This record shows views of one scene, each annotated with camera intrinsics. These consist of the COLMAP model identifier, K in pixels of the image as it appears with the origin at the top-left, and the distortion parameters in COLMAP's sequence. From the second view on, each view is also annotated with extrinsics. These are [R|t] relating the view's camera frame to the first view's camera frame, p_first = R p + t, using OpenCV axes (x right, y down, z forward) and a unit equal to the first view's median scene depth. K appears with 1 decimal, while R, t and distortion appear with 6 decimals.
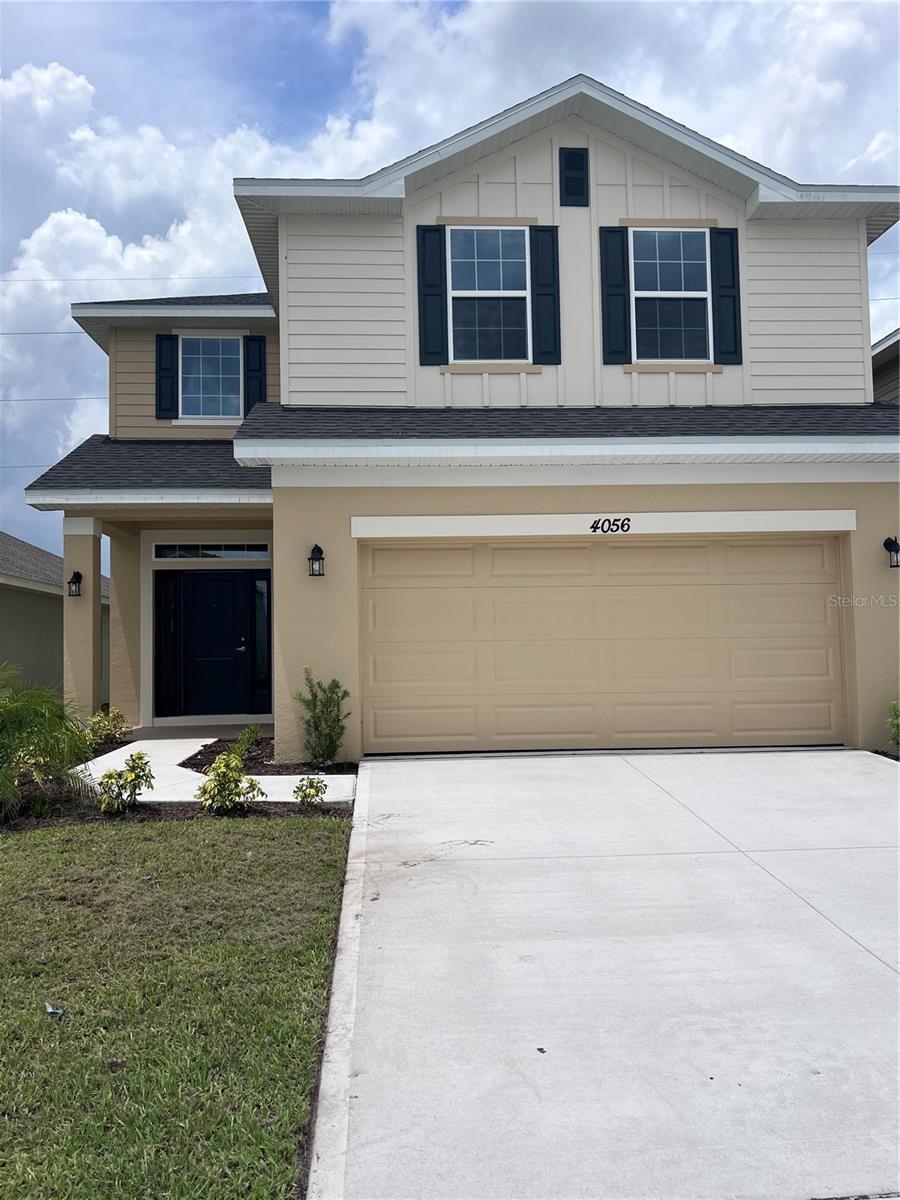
lens RADIAL K [[902.7, 0, 452.1], [0, 902.7, 606.0], [0, 0, 1]] dist [0.021231, -0.033190]
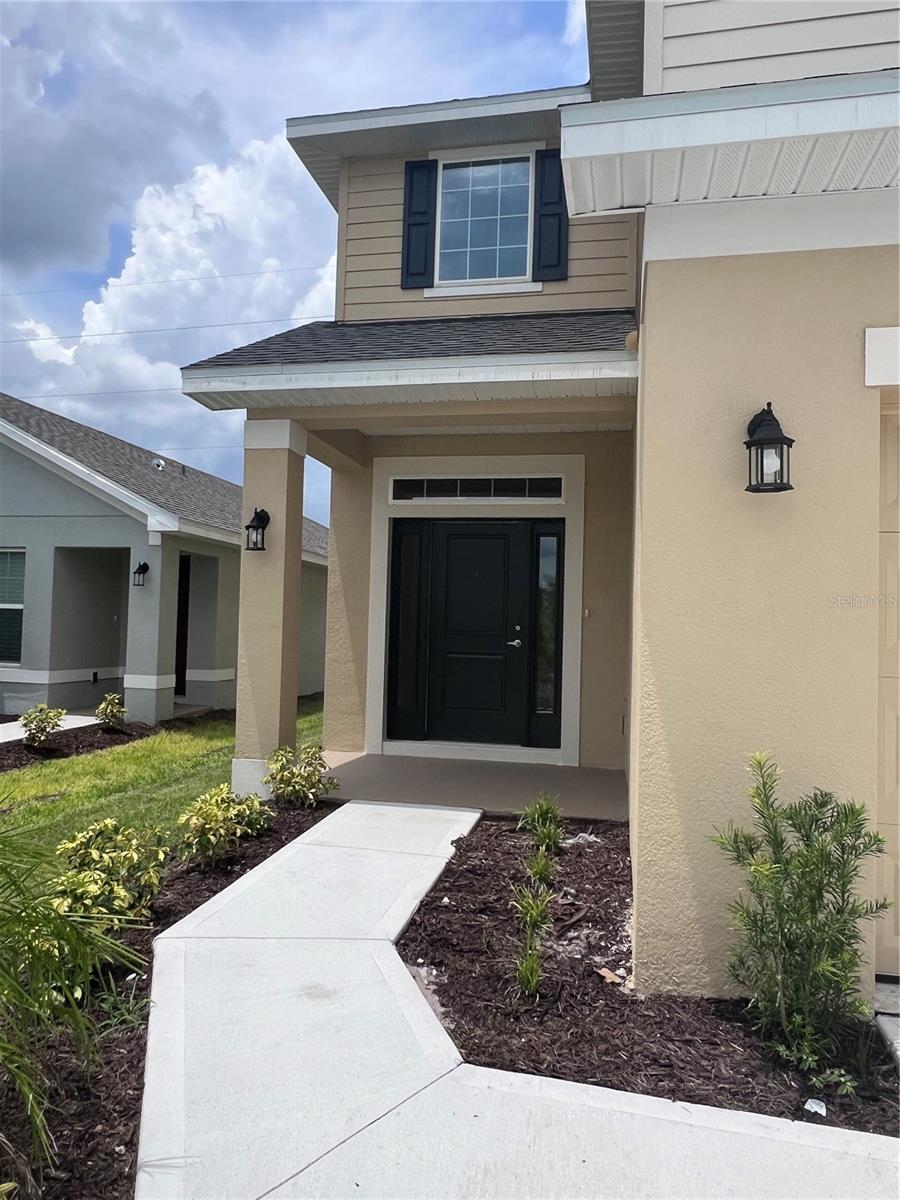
lens RADIAL K [[819.0, 0, 453.3], [0, 819.0, 603.2], [0, 0, 1]] dist [-0.024567, 0.012912]
pose [[0.961586, 0.036306, -0.272091, -0.158114], [-0.029434, 0.999137, 0.029297, 0.005042], [0.272920, -0.020163, 0.961825, 0.569364]]
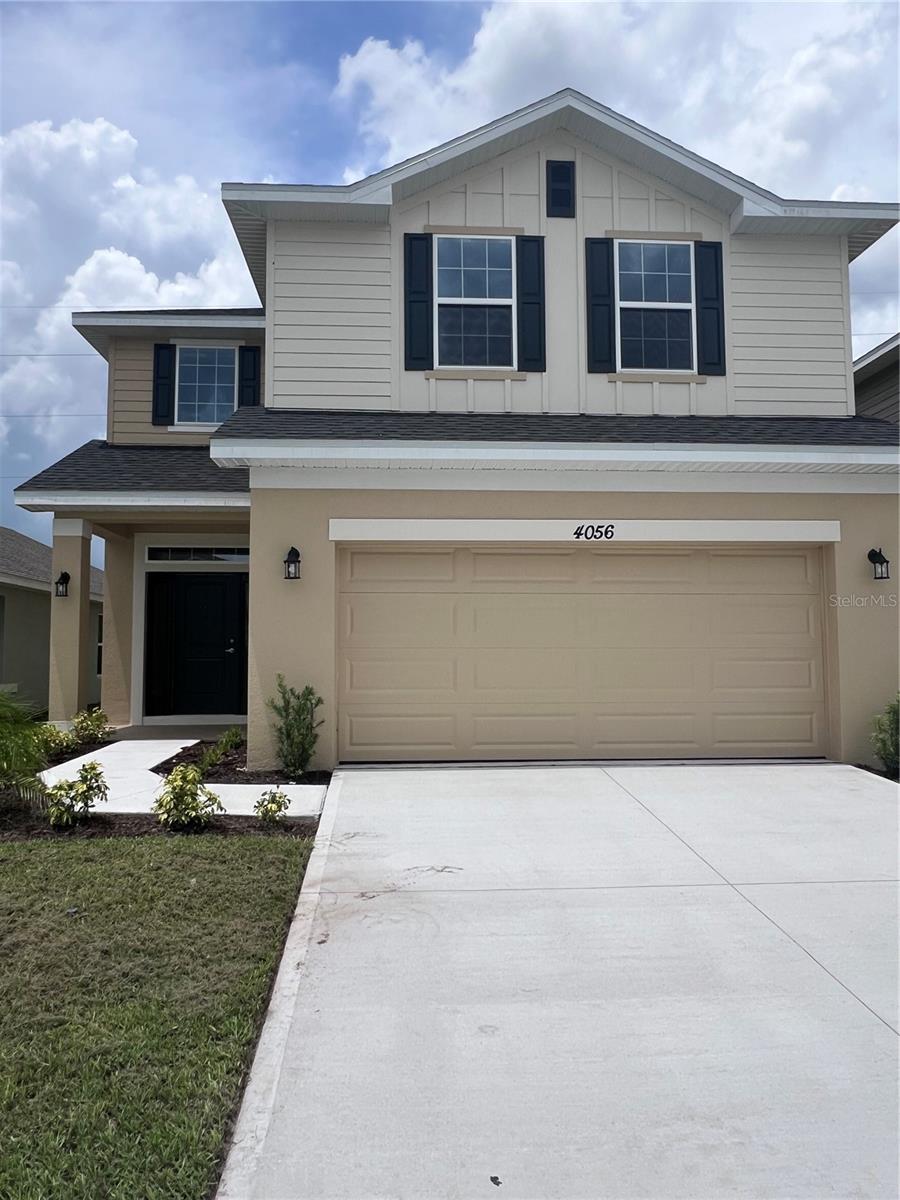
lens RADIAL K [[819.0, 0, 450.2], [0, 819.0, 599.8], [0, 0, 1]] dist [-0.024567, 0.012912]
pose [[0.999898, 0.014293, 0.000423, 0.017980], [-0.014287, 0.999822, -0.012333, -0.002132], [-0.000599, 0.012326, 0.999924, 0.099649]]
